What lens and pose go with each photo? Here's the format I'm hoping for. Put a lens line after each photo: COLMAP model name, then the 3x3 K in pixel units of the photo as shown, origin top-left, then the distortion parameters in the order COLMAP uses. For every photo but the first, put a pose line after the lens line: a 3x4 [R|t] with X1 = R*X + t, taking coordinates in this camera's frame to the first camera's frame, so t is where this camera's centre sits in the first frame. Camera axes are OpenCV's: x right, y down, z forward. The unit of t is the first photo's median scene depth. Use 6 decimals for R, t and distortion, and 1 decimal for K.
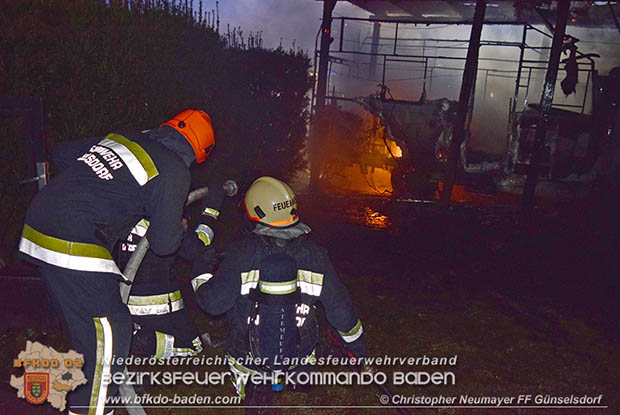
lens RADIAL K [[488.2, 0, 310.0], [0, 488.2, 207.5], [0, 0, 1]] dist [-0.095198, 0.015378]
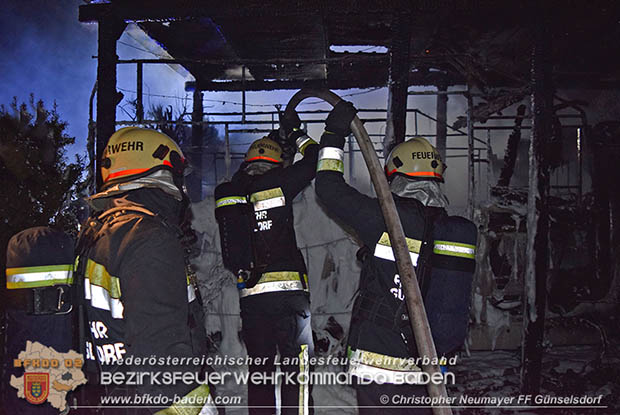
lens RADIAL K [[488.2, 0, 310.0], [0, 488.2, 207.5], [0, 0, 1]] dist [-0.095198, 0.015378]
pose [[0.927267, -0.073244, 0.367167, 0.038243], [0.152968, 0.969207, -0.192972, -0.109049], [-0.341726, 0.235101, 0.909918, 0.505083]]
